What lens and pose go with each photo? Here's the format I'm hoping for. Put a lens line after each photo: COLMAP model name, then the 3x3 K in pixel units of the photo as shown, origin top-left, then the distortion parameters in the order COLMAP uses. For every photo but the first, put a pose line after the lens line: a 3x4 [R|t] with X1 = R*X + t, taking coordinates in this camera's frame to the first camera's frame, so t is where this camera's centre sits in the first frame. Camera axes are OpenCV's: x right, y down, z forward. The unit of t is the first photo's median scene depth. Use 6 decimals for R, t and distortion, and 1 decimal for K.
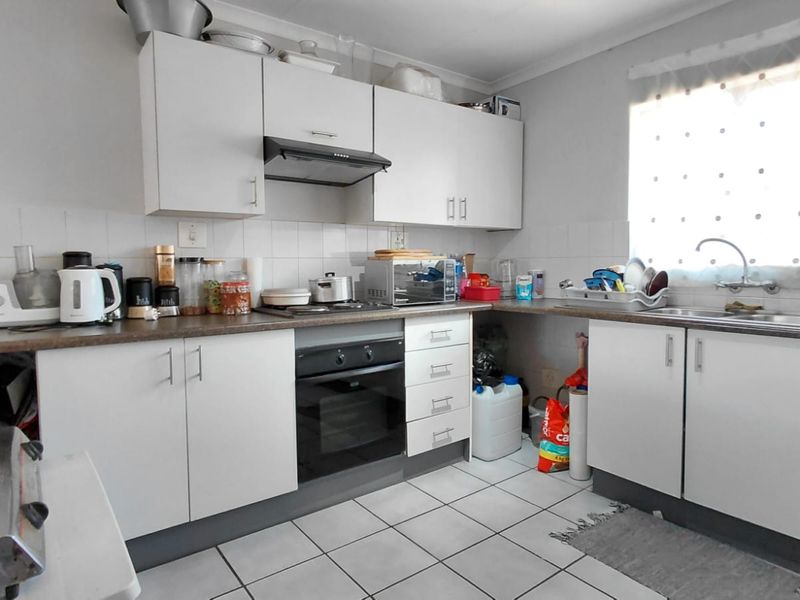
lens RADIAL K [[494.7, 0, 406.5], [0, 494.7, 296.2], [0, 0, 1]] dist [0.000125, 0.001433]
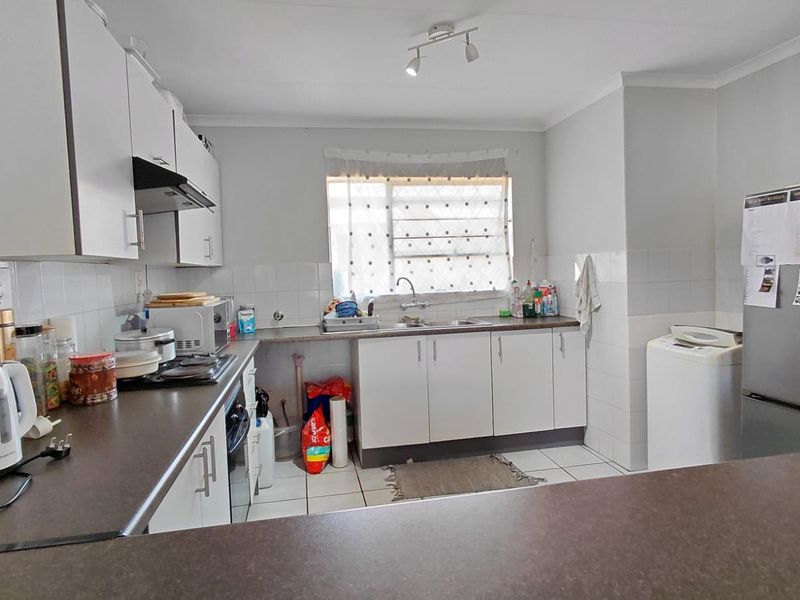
lens RADIAL K [[490.6, 0, 400.0], [0, 490.6, 300.0], [0, 0, 1]] dist [0.001451, -0.018684]
pose [[0.450859, -0.062523, 0.890403, -0.739210], [0.090110, 0.995636, 0.024285, -0.079953], [-0.888035, 0.069284, 0.454525, 0.287810]]
